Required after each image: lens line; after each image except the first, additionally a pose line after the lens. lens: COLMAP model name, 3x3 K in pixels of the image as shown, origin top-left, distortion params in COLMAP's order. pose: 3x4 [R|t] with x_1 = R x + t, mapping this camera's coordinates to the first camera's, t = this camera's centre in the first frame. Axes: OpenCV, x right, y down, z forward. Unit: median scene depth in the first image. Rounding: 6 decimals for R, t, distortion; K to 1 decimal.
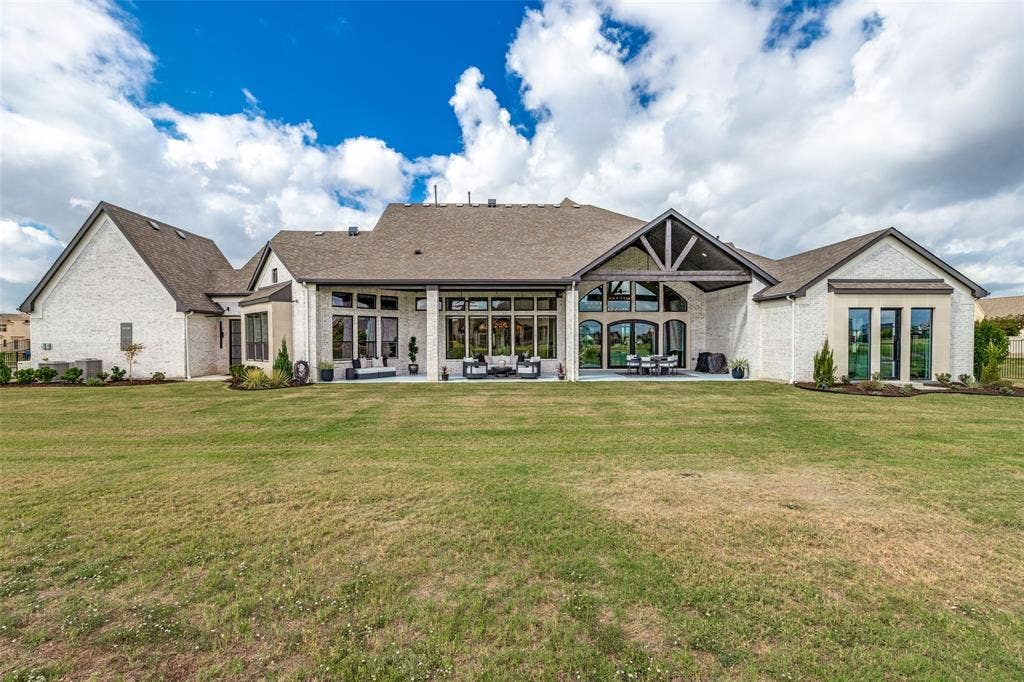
lens RADIAL K [[463.1, 0, 506.6], [0, 463.1, 343.0], [0, 0, 1]] dist [0.010666, 0.000068]
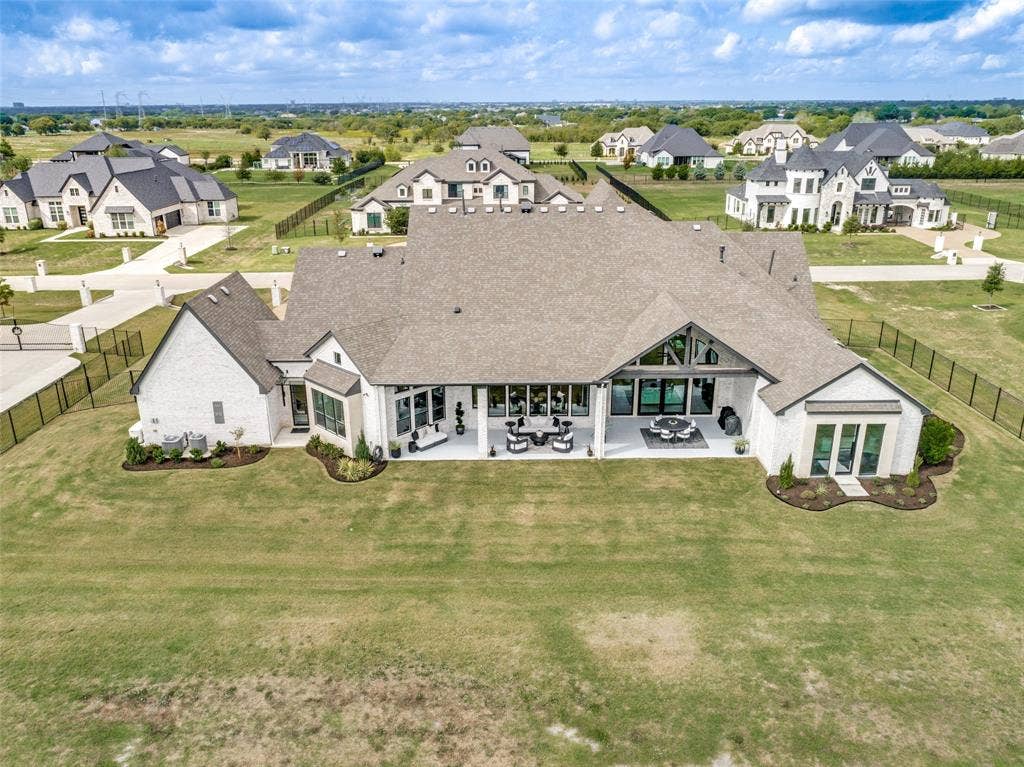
lens RADIAL K [[784.2, 0, 512.0], [0, 784.2, 383.5], [0, 0, 1]] dist [-0.001420, 0.000282]
pose [[0.999832, 0.006115, -0.017265, -0.050434], [-0.000058, 0.943661, 0.330915, -0.790171], [0.018316, -0.330858, 0.943503, -0.880443]]
